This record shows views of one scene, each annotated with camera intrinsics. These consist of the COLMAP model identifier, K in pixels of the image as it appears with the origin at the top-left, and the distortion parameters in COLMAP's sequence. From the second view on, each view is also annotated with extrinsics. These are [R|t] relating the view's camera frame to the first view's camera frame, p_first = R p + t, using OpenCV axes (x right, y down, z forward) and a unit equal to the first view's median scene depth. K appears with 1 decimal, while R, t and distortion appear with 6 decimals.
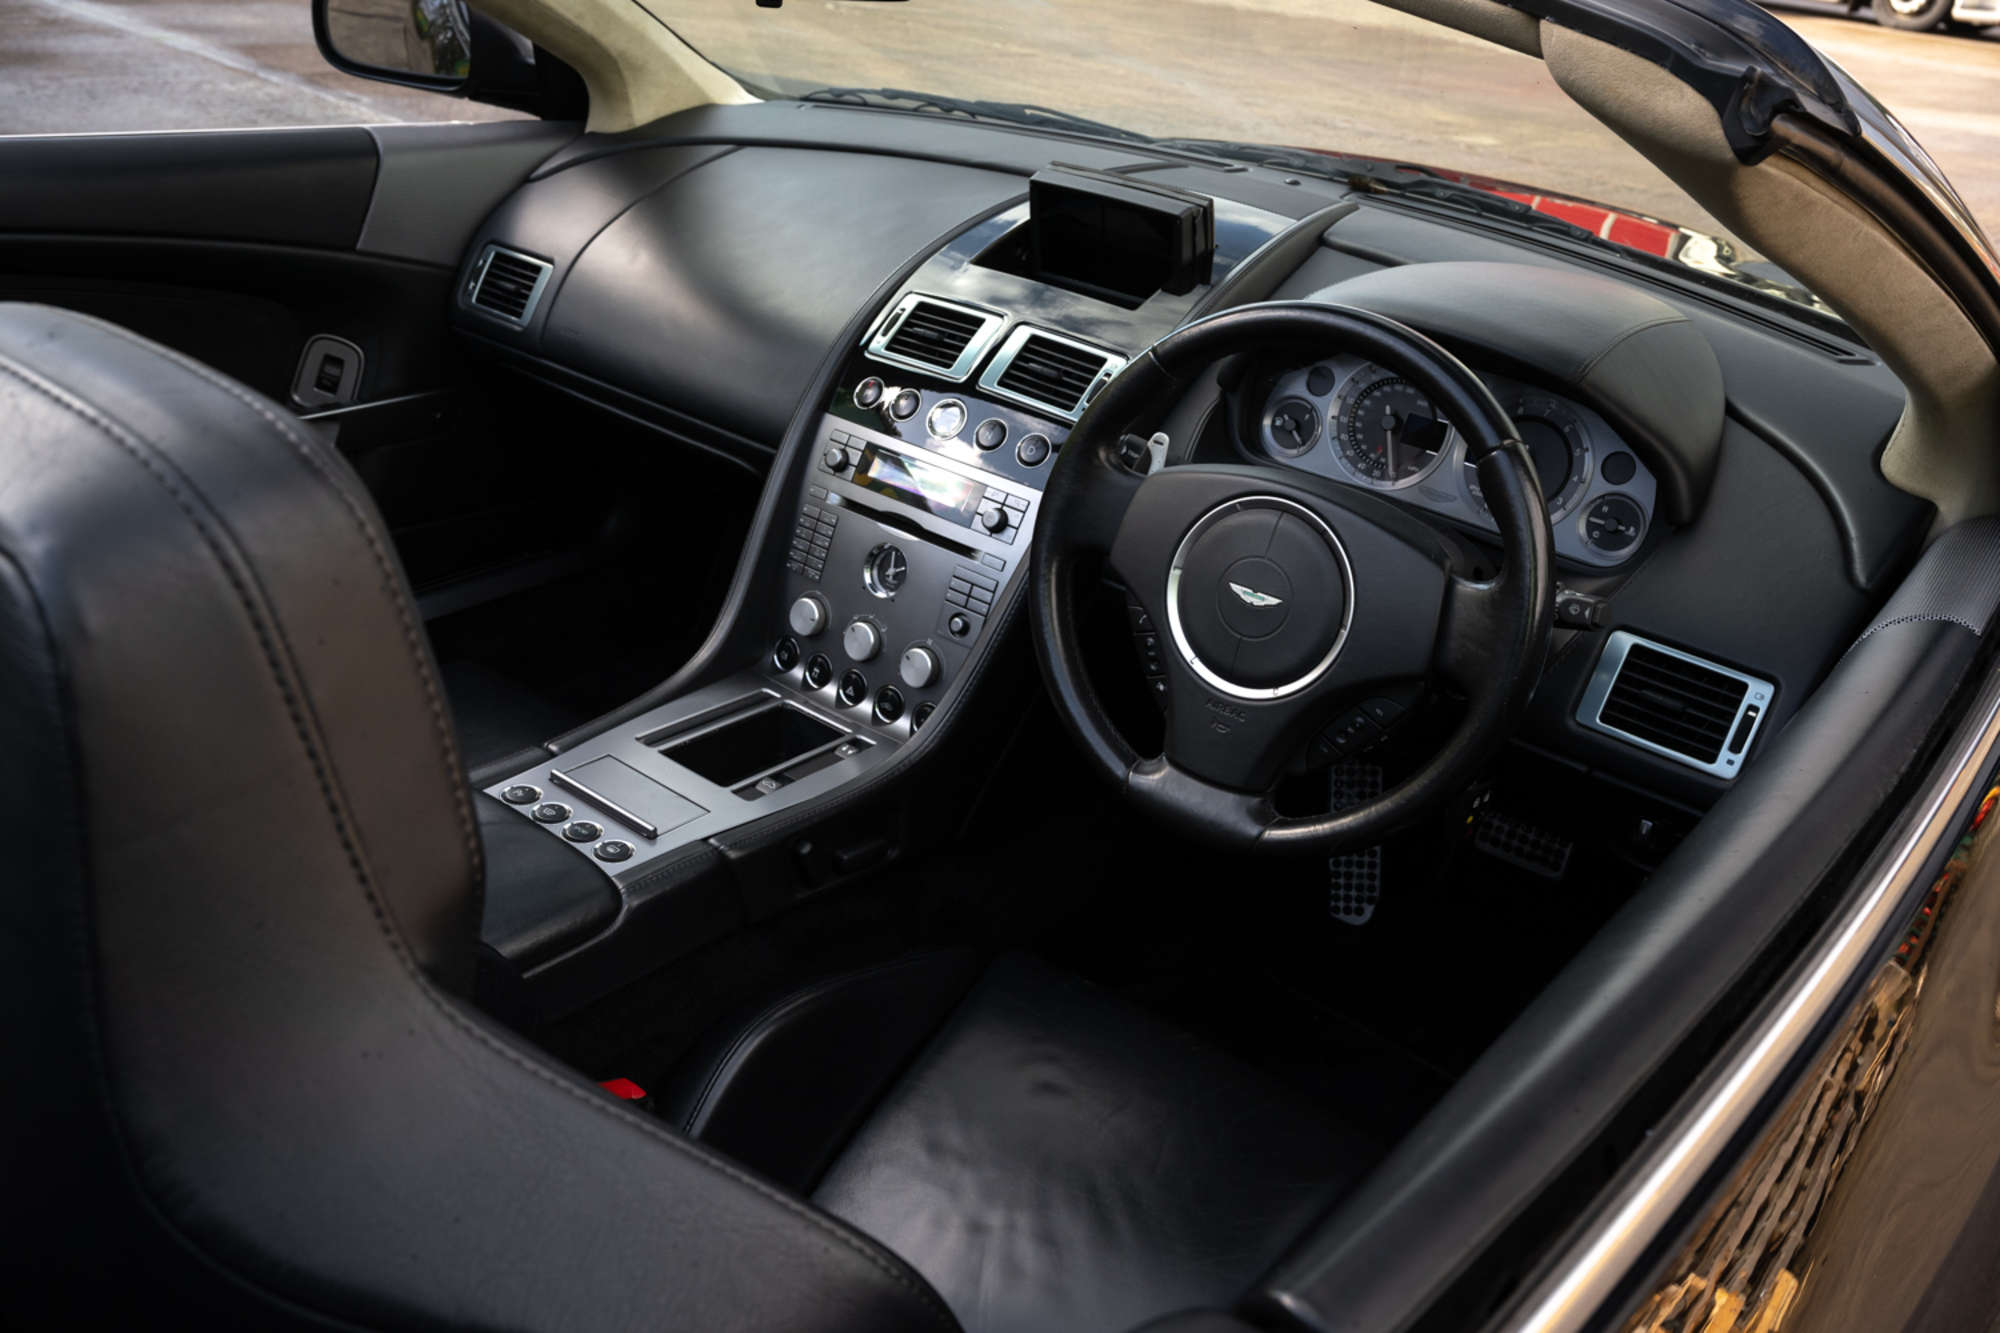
lens RADIAL K [[1680.4, 0, 1000.0], [0, 1680.4, 666.5], [0, 0, 1]] dist [-0.006448, -0.002089]
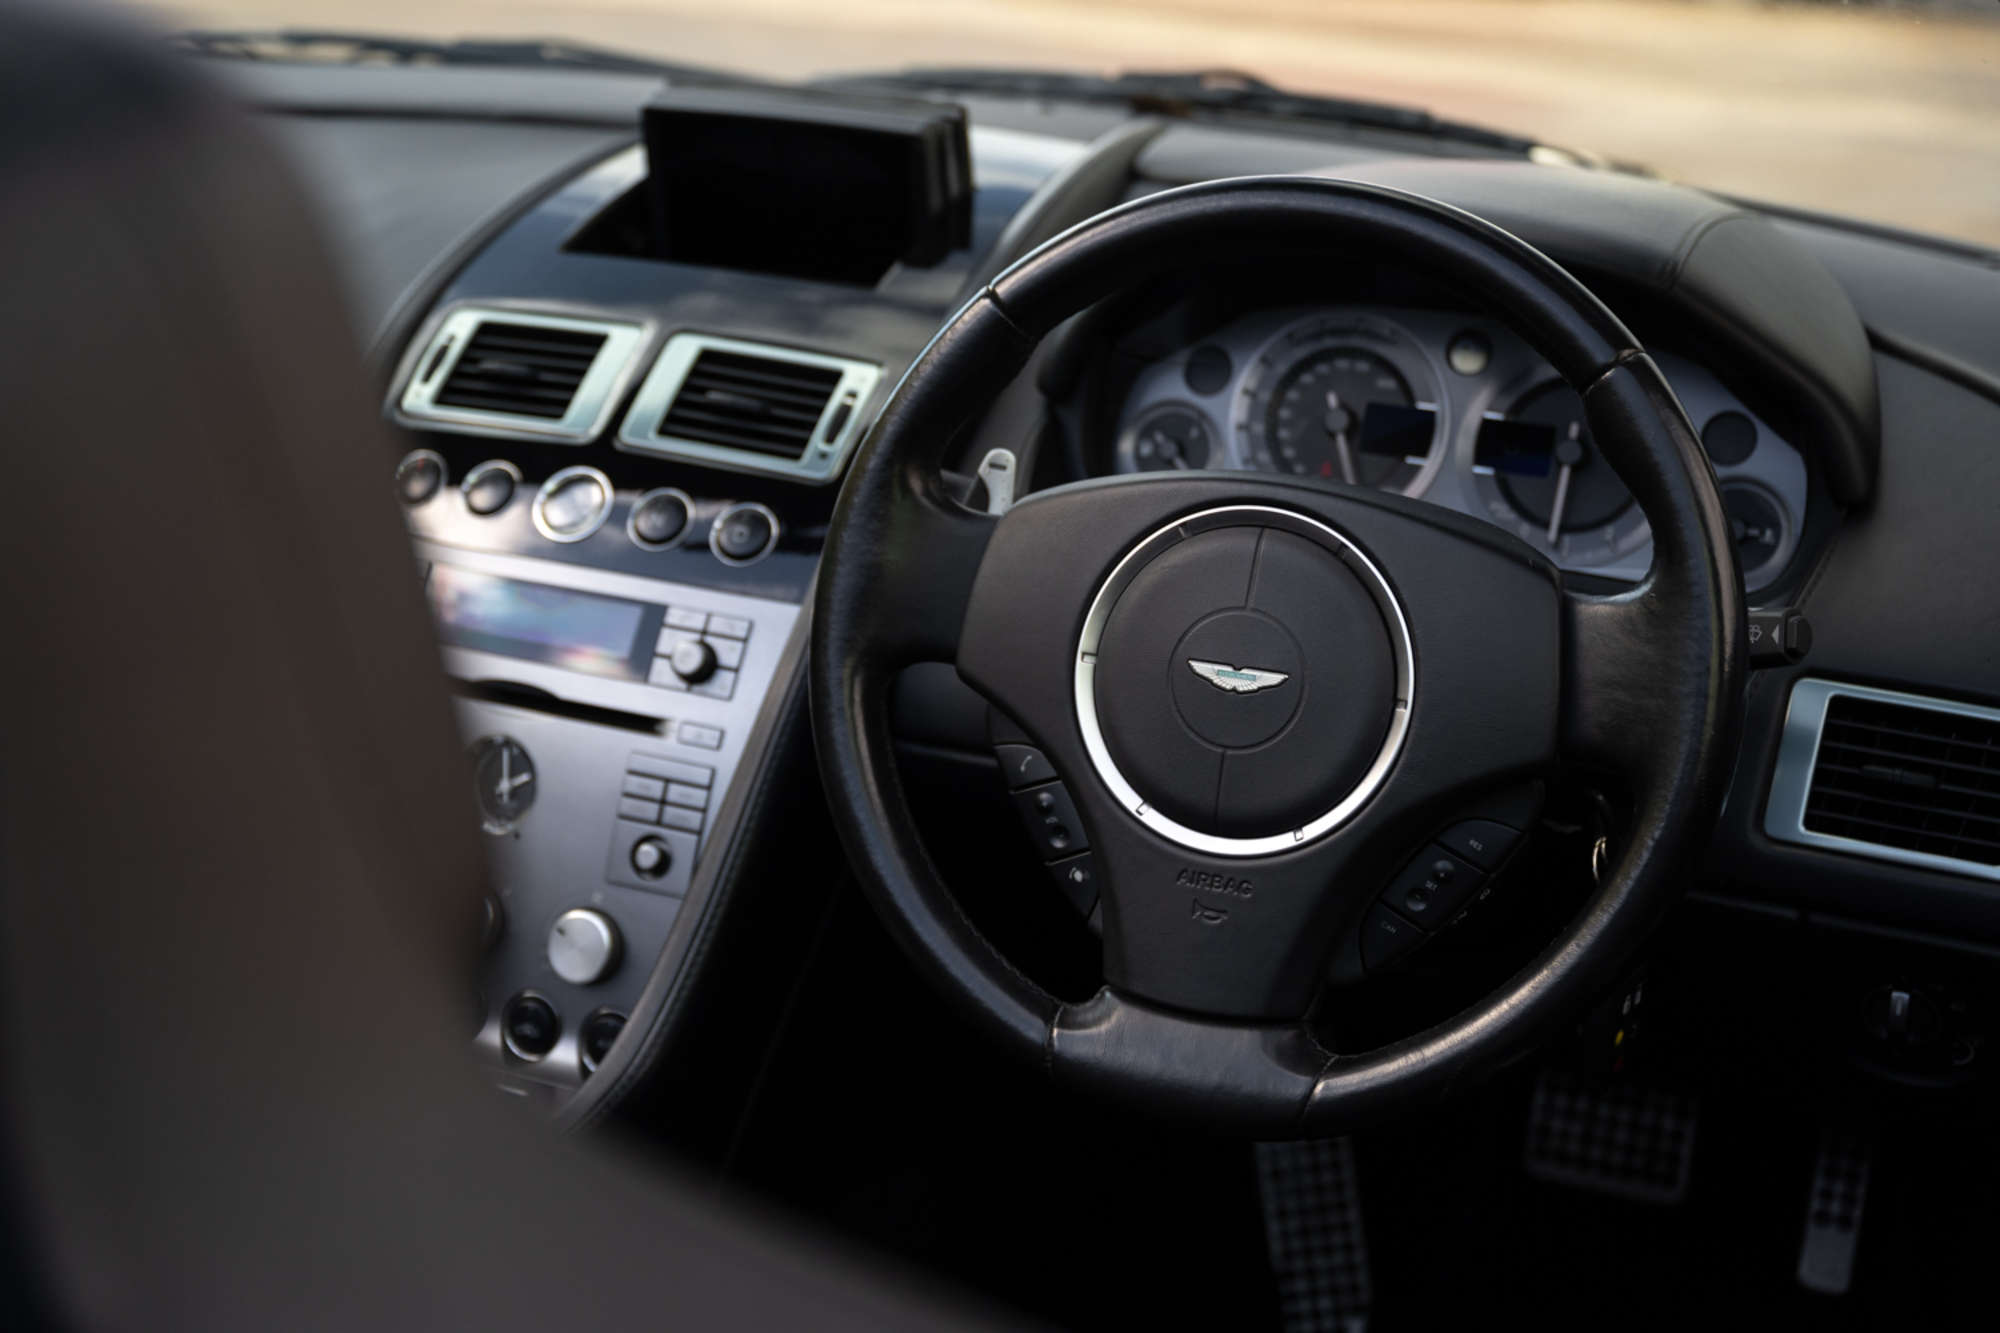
lens RADIAL K [[2985.3, 0, 1000.0], [0, 2985.3, 666.5], [0, 0, 1]] dist [-0.003922, 0.049327]
pose [[0.967400, -0.111104, 0.227580, -0.127455], [0.147639, 0.977547, -0.150350, 0.076988], [-0.205766, 0.179048, 0.962082, 0.022764]]
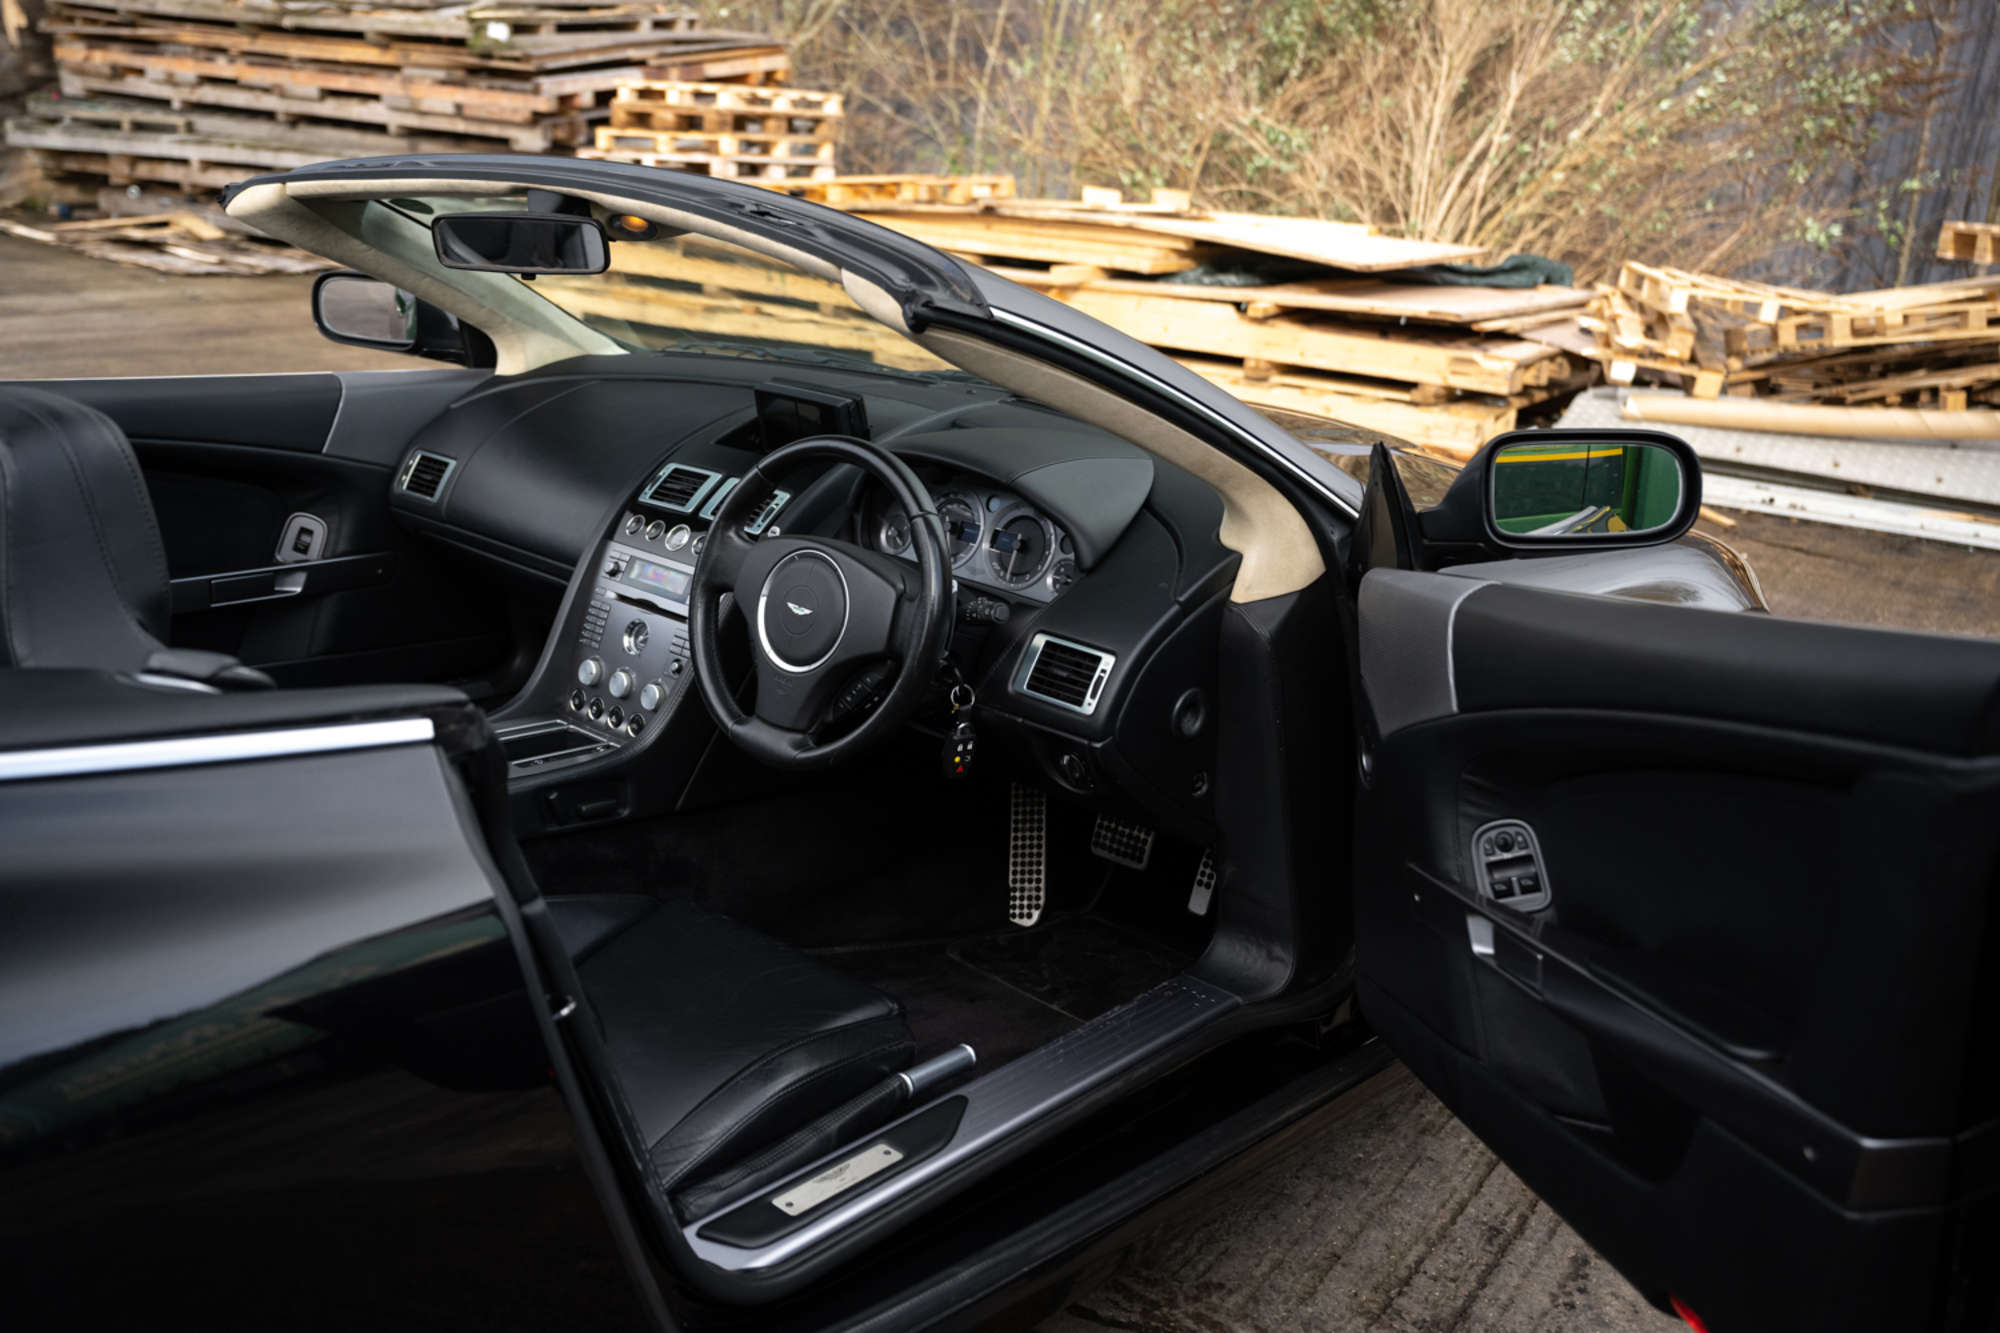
lens RADIAL K [[1827.8, 0, 1000.0], [0, 1827.8, 666.5], [0, 0, 1]] dist [0.011313, -0.004270]
pose [[0.997457, -0.017389, -0.069114, 0.374244], [0.005022, 0.984517, -0.175218, 0.260773], [0.071091, 0.174425, 0.982101, -0.585491]]
